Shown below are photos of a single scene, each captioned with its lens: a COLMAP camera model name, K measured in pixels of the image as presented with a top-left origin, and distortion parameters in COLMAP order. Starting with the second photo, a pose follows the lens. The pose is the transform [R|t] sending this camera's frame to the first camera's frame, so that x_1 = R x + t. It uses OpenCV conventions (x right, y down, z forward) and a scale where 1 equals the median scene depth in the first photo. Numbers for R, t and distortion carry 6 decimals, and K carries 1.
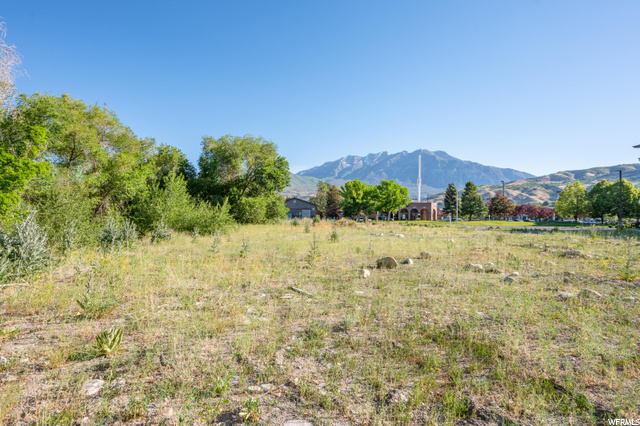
lens RADIAL K [[299.4, 0, 315.1], [0, 299.4, 209.8], [0, 0, 1]] dist [-0.000274, 0.000043]
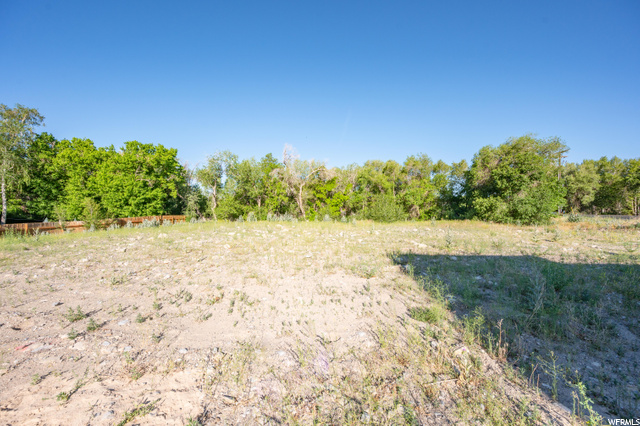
lens RADIAL K [[255.9, 0, 320.9], [0, 255.9, 213.2], [0, 0, 1]] dist [0.000700, -0.000043]
pose [[-0.056037, -0.002565, -0.998425, 0.415940], [0.011575, 0.999928, -0.003218, 0.006061], [0.998362, -0.011737, -0.056003, 0.212911]]
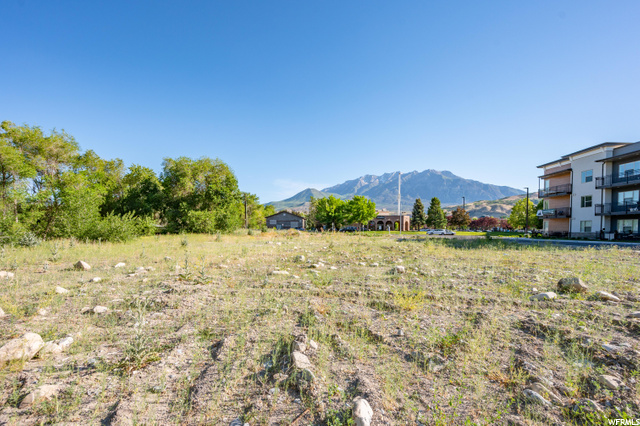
lens RADIAL K [[255.9, 0, 336.9], [0, 255.9, 226.9], [0, 0, 1]] dist [0.000700, -0.000043]
pose [[0.999985, 0.001660, -0.005227, 0.167505], [-0.001550, 0.999777, 0.021081, -0.000527], [0.005261, -0.021073, 0.999764, 0.004279]]
